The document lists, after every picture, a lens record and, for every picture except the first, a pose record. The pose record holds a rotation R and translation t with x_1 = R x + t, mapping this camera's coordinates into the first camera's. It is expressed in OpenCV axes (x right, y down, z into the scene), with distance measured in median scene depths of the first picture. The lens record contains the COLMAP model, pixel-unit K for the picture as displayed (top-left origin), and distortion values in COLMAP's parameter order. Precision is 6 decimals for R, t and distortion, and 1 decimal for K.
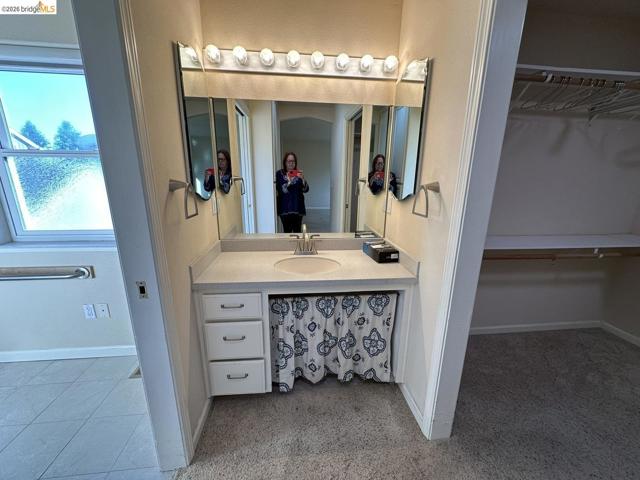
lens RADIAL K [[255.6, 0, 320.0], [0, 255.6, 240.0], [0, 0, 1]] dist [-0.002127, -0.000072]
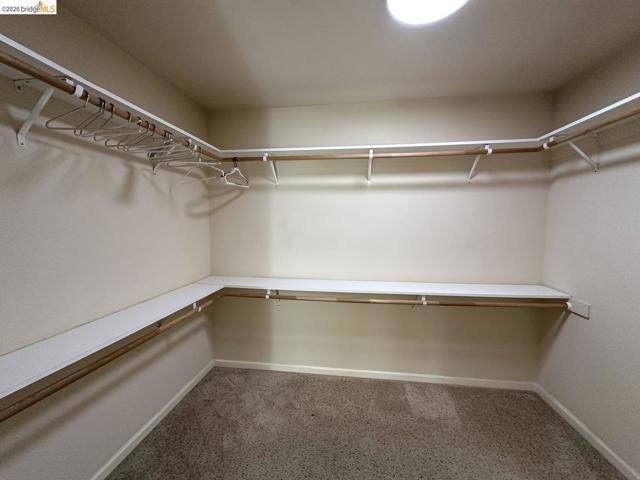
lens RADIAL K [[255.6, 0, 320.0], [0, 255.6, 240.0], [0, 0, 1]] dist [-0.002127, -0.000072]
pose [[0.243857, -0.089408, 0.965681, 0.308022], [0.237684, 0.970883, 0.029868, -0.111839], [-0.940234, 0.222244, 0.258008, 0.269240]]
